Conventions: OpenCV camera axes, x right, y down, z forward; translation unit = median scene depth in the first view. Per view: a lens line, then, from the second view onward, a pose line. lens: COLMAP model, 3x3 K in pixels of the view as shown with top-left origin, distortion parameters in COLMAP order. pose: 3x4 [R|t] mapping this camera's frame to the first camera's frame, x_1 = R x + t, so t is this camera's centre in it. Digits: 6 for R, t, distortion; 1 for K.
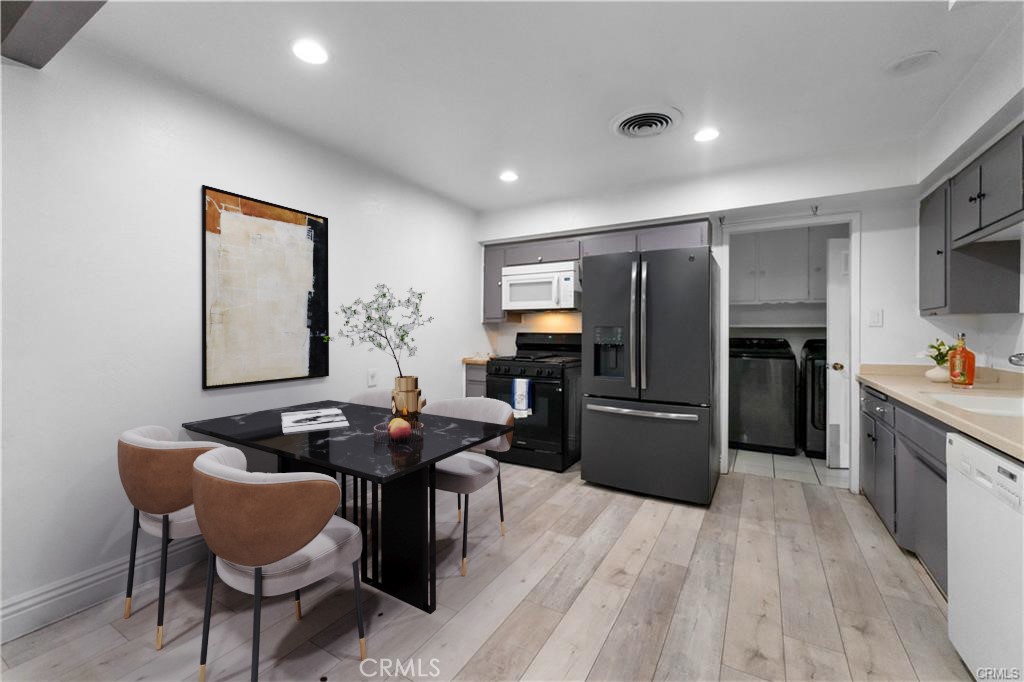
lens RADIAL K [[425.1, 0, 515.1], [0, 425.1, 330.6], [0, 0, 1]] dist [0.001383, -0.000071]
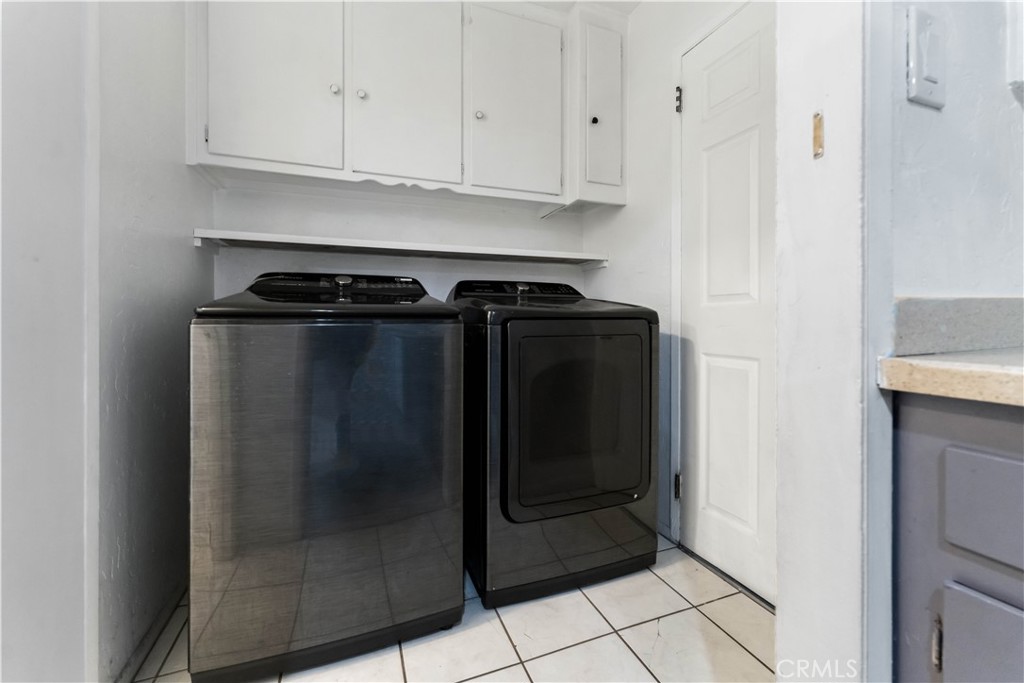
lens RADIAL K [[413.6, 0, 514.5], [0, 413.6, 329.0], [0, 0, 1]] dist [0.000073, -0.000013]
pose [[0.629206, -0.000808, 0.777238, 0.546061], [-0.002112, 0.999994, 0.002749, 0.093817], [-0.777236, -0.003371, 0.629200, 0.948944]]
